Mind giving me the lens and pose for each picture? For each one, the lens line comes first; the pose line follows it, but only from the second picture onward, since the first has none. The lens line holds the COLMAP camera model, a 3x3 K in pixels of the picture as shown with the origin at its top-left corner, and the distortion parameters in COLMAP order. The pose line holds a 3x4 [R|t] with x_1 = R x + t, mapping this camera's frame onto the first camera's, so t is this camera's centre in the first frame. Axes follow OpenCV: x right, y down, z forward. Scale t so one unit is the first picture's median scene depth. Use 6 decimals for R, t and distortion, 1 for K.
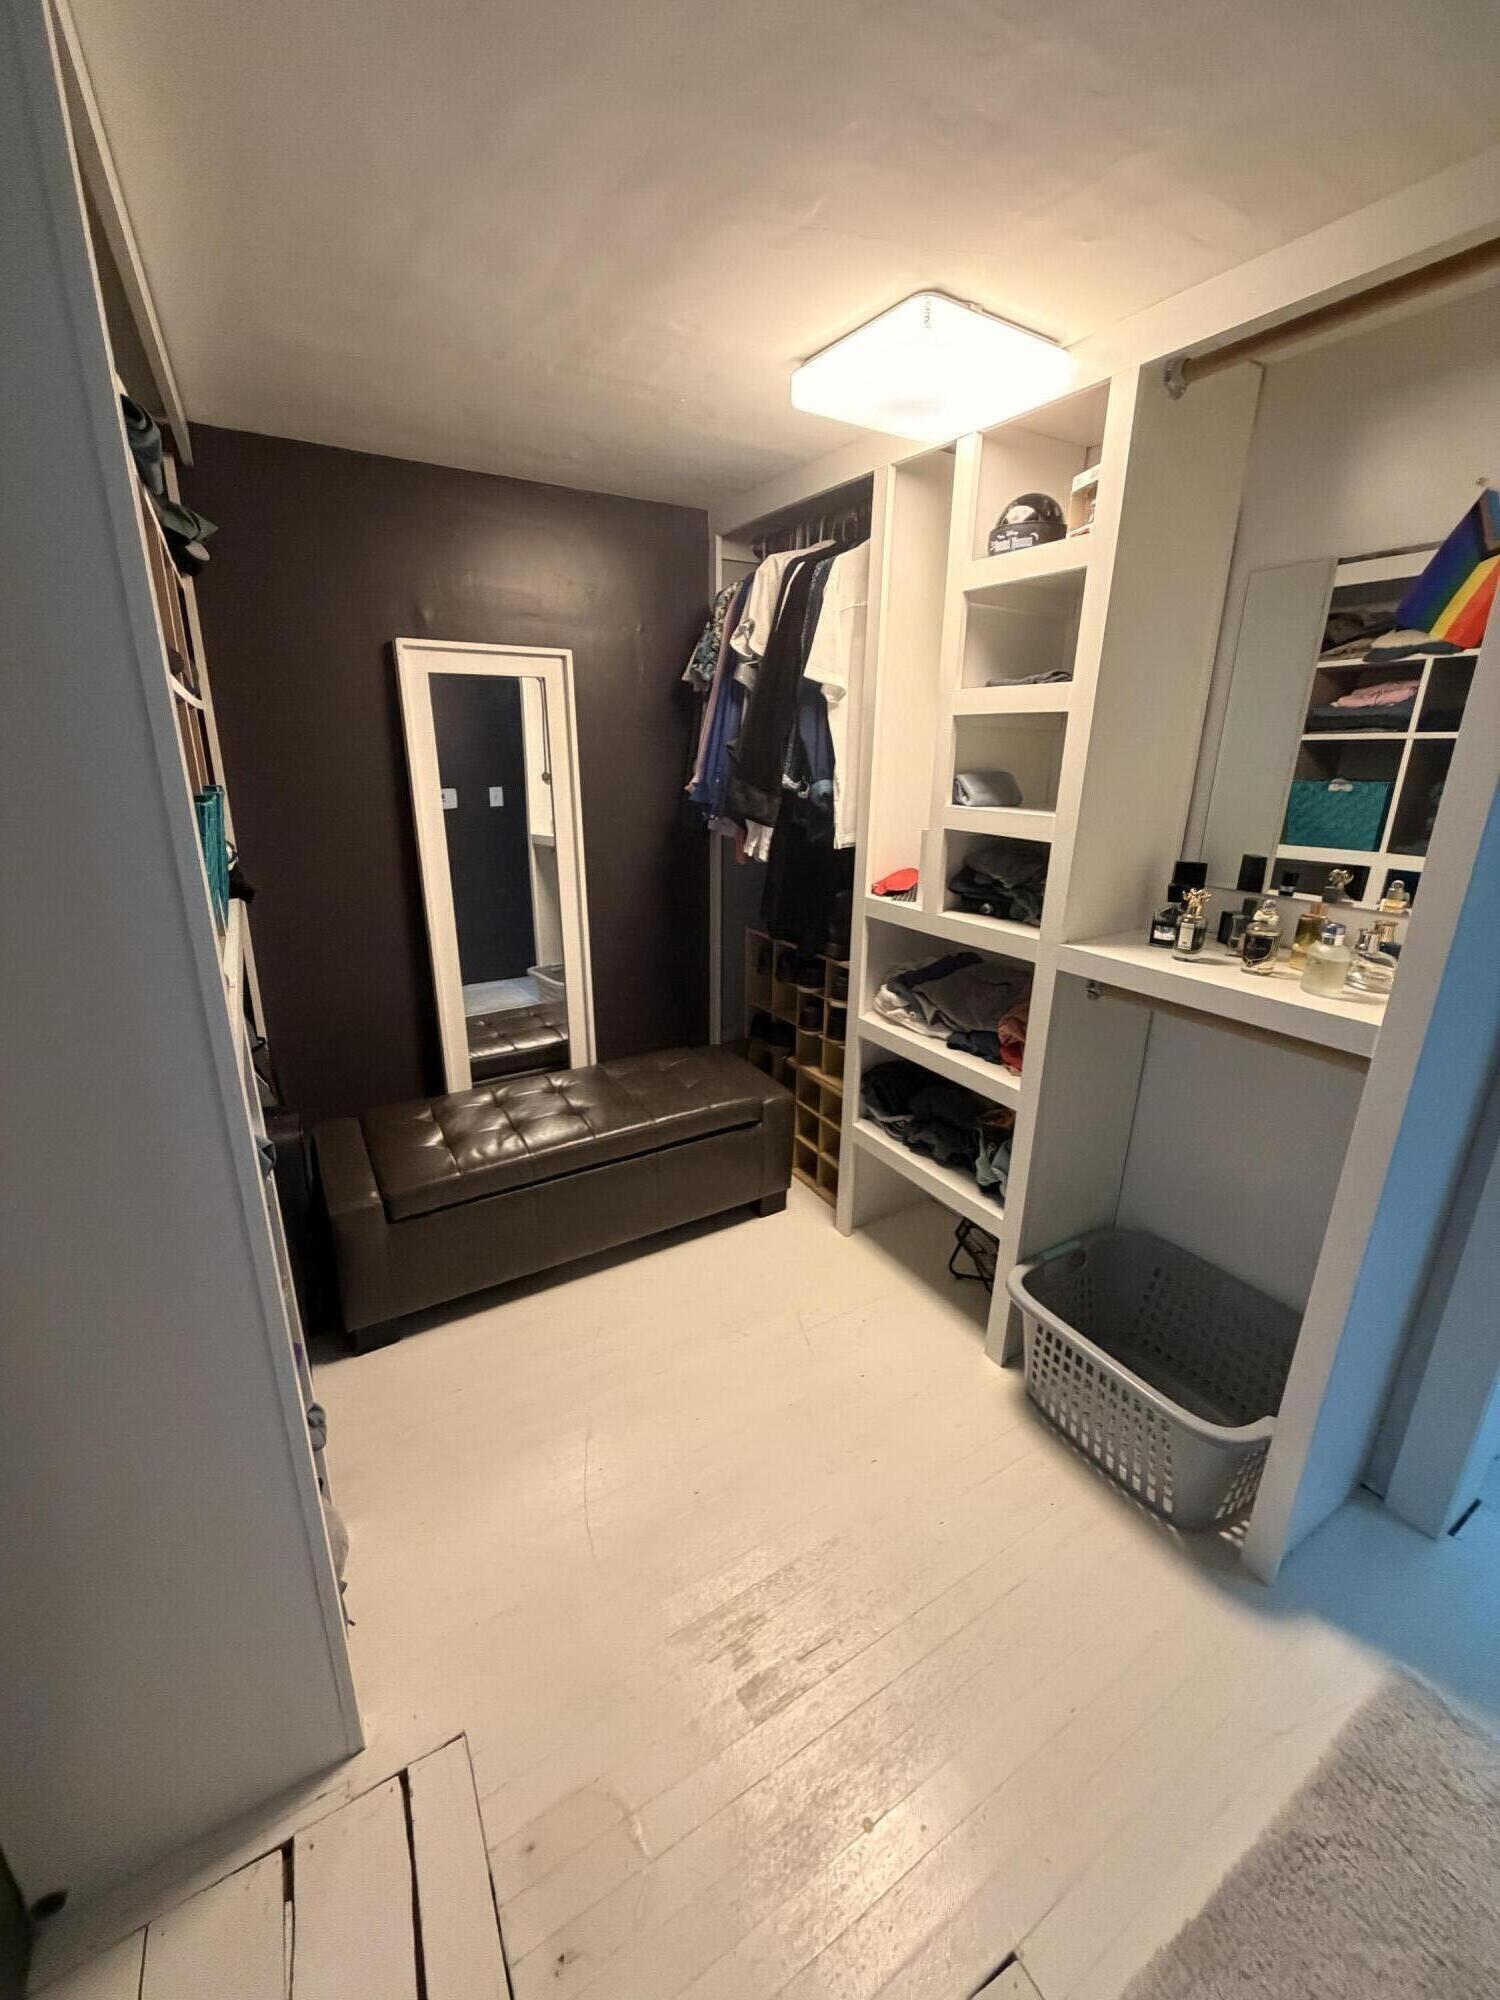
lens RADIAL K [[797.1, 0, 745.5], [0, 797.1, 992.9], [0, 0, 1]] dist [-0.002174, 0.000827]
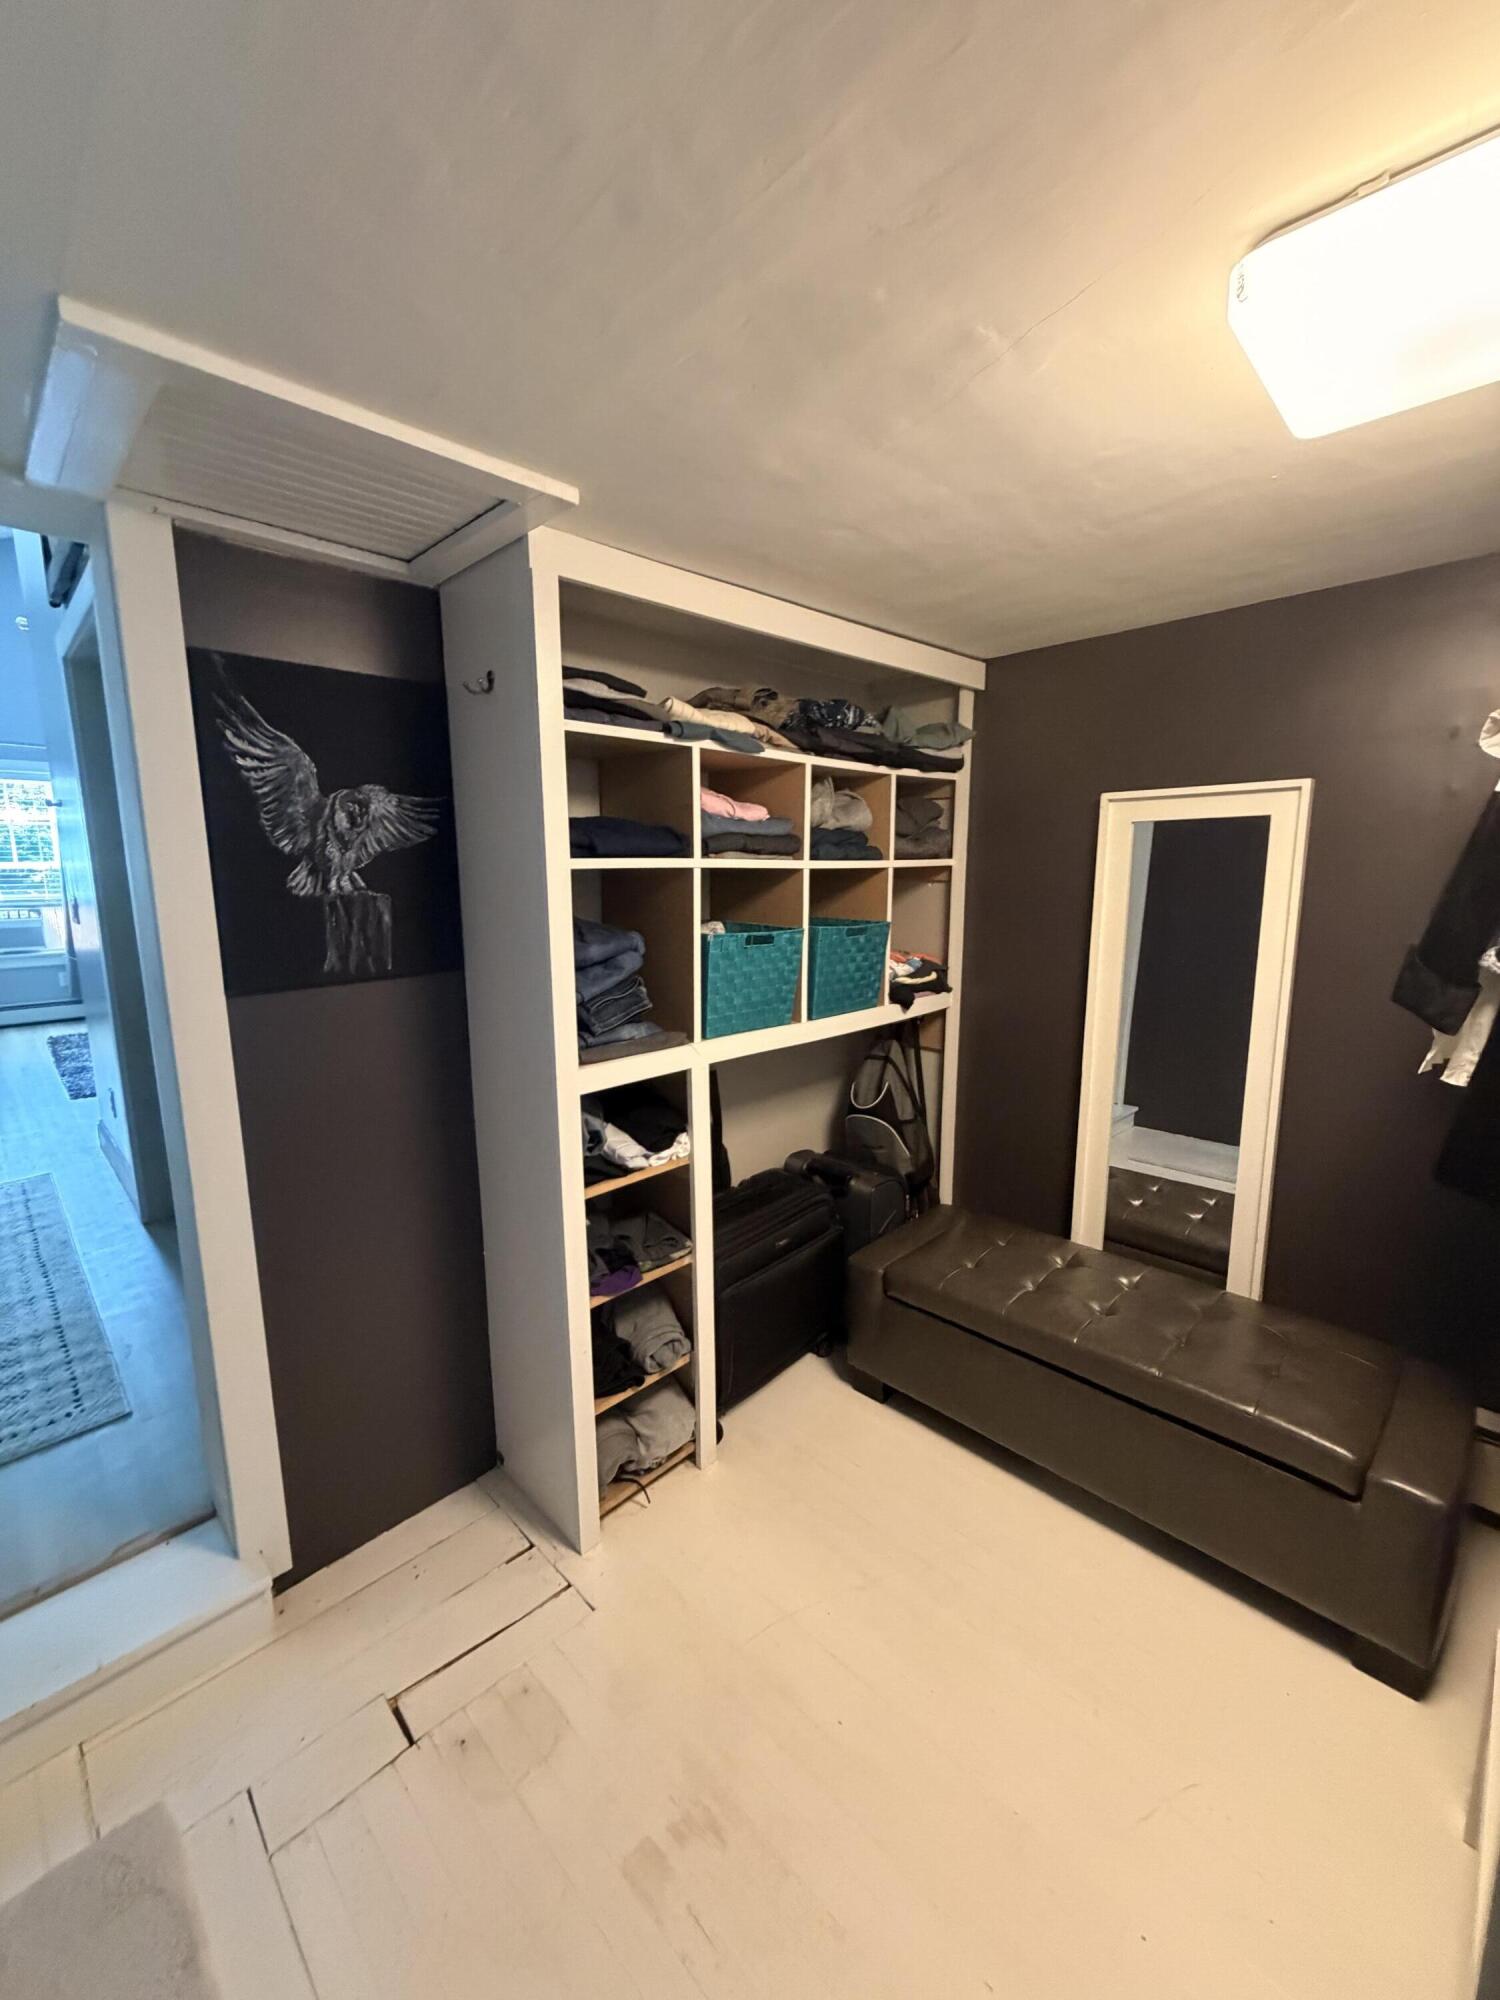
lens RADIAL K [[797.1, 0, 745.5], [0, 797.1, 992.9], [0, 0, 1]] dist [-0.002174, 0.000827]
pose [[0.241083, 0.135633, -0.960980, 0.461663], [-0.281956, 0.957265, 0.064374, -0.121634], [0.928644, 0.255435, 0.269023, 0.327300]]
